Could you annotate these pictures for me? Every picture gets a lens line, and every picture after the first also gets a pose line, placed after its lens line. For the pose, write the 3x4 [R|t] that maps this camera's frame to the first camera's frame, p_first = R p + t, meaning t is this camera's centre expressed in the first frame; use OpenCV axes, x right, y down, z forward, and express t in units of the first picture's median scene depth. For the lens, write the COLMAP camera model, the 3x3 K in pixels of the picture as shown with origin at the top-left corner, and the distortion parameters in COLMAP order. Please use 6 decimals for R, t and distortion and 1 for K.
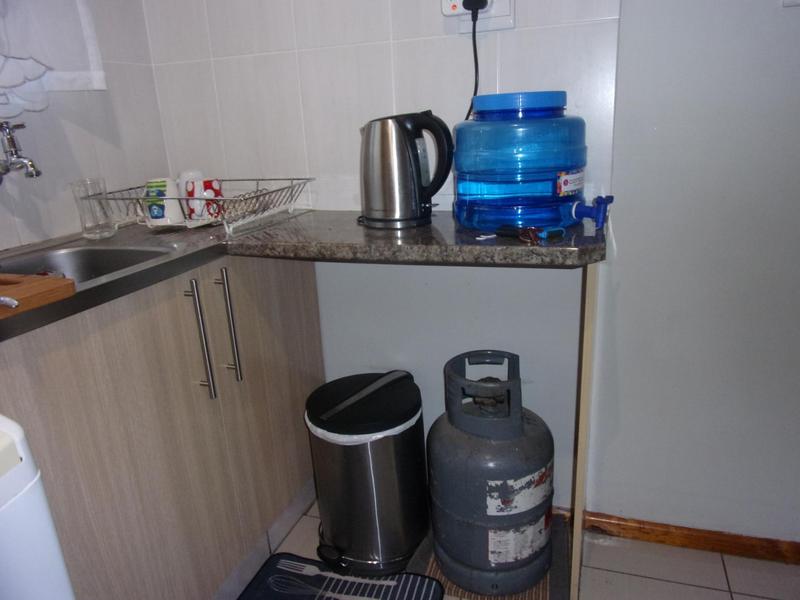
lens RADIAL K [[579.5, 0, 400.9], [0, 579.5, 300.4], [0, 0, 1]] dist [-0.035807, -0.001546]
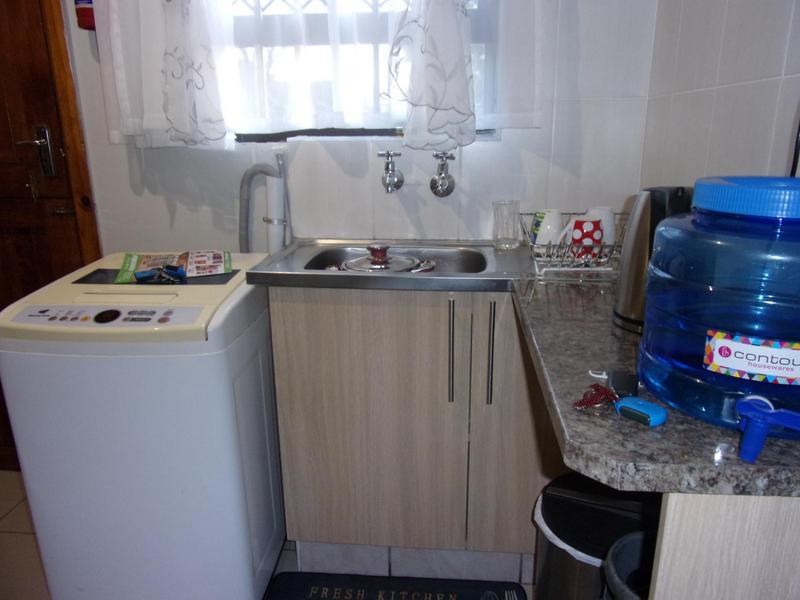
lens RADIAL K [[579.5, 0, 400.9], [0, 579.5, 300.4], [0, 0, 1]] dist [-0.035807, -0.001546]
pose [[0.234828, 0.318003, -0.918548, 0.605972], [-0.294007, 0.923947, 0.244709, -0.252747], [0.926507, 0.212595, 0.310464, 0.458674]]
